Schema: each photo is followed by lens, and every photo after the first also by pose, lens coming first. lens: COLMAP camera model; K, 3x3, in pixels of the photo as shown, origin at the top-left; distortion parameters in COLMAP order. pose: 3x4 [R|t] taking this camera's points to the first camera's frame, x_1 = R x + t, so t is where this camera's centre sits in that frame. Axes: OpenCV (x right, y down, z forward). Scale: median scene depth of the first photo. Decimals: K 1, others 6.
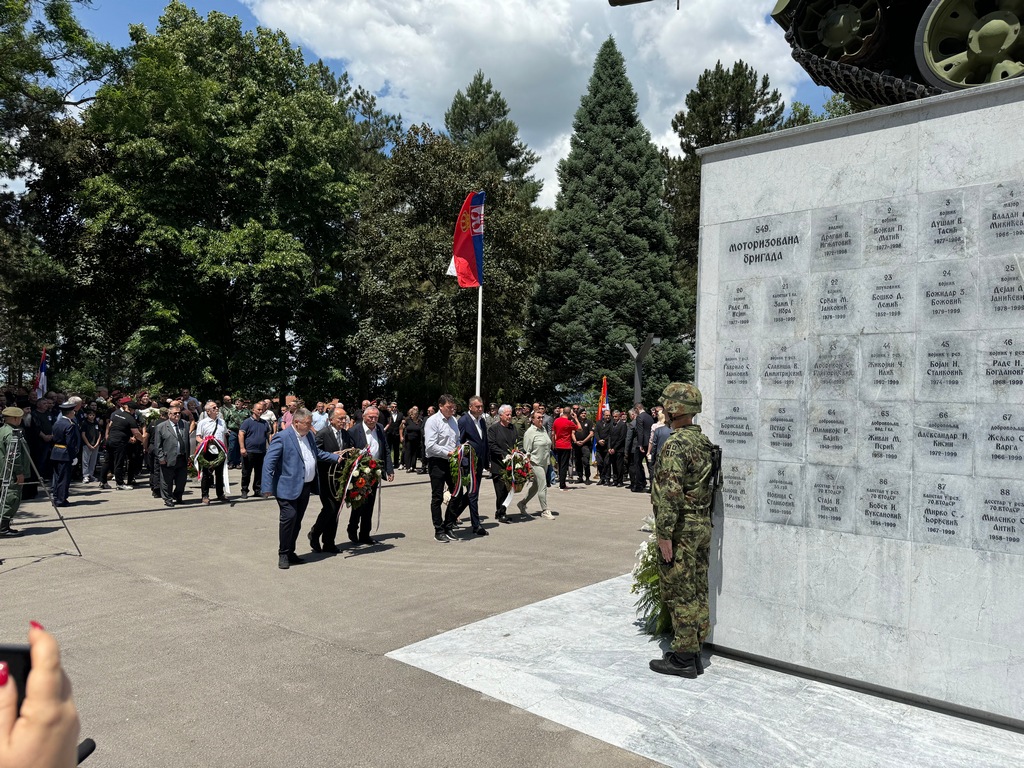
lens RADIAL K [[703.8, 0, 535.4], [0, 703.8, 401.2], [0, 0, 1]] dist [0.058524, -0.000243]
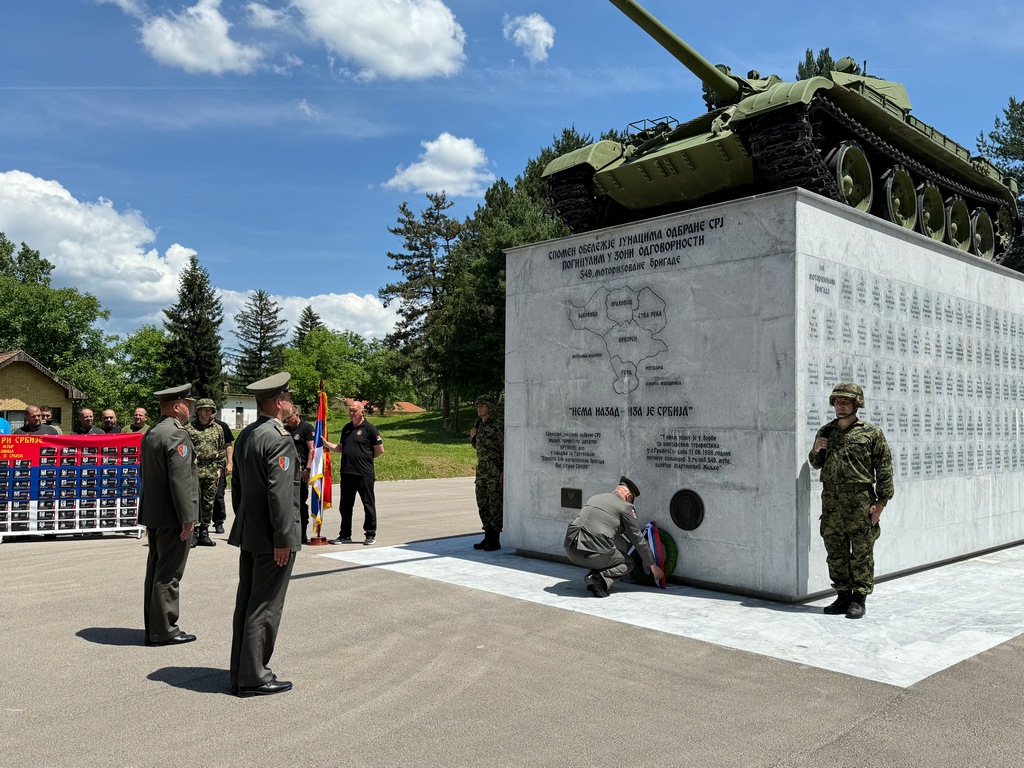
lens RADIAL K [[849.7, 0, 513.4], [0, 849.7, 391.2], [0, 0, 1]] dist [0.114806, -0.195890]
pose [[0.141677, 0.005807, 0.989896, -1.353722], [-0.009725, 0.999943, -0.004474, -0.000564], [-0.989865, -0.008993, 0.141725, 1.341874]]
